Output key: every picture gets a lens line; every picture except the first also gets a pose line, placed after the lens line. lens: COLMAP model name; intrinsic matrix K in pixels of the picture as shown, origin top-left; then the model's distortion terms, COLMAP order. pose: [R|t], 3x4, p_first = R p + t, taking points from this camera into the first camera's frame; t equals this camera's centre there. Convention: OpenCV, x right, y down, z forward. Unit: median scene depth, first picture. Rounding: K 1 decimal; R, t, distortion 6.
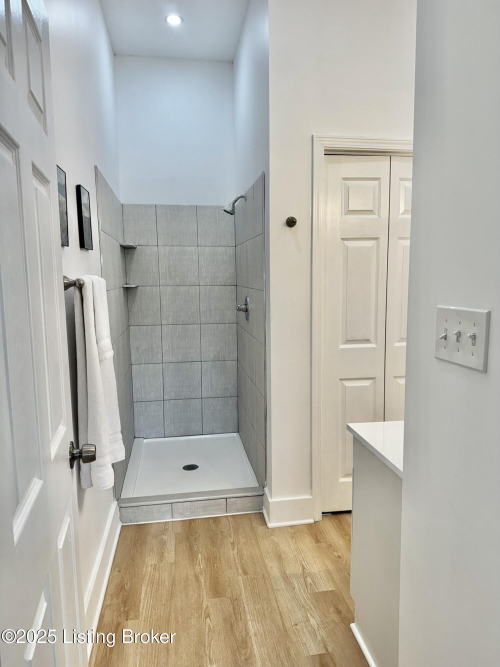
lens RADIAL K [[466.4, 0, 254.6], [0, 466.4, 336.9], [0, 0, 1]] dist [0.043955, -0.071216]
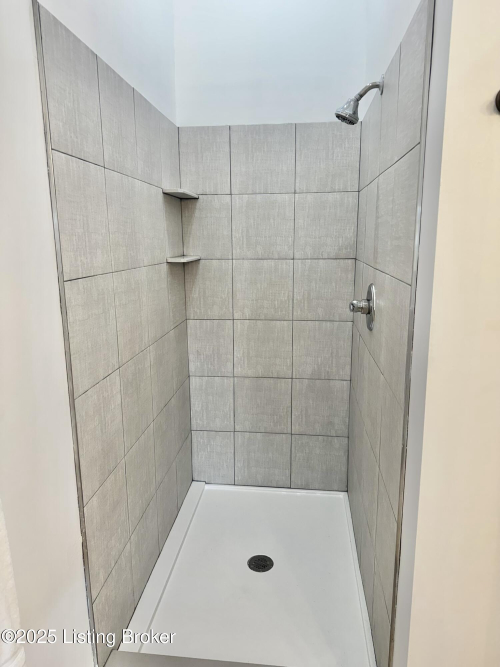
lens RADIAL K [[466.4, 0, 244.3], [0, 466.4, 339.4], [0, 0, 1]] dist [0.043955, -0.071216]
pose [[0.958872, 0.059823, -0.277464, -0.003885], [-0.035120, 0.995031, 0.093165, -0.058875], [0.281659, -0.079589, 0.956208, 0.382841]]
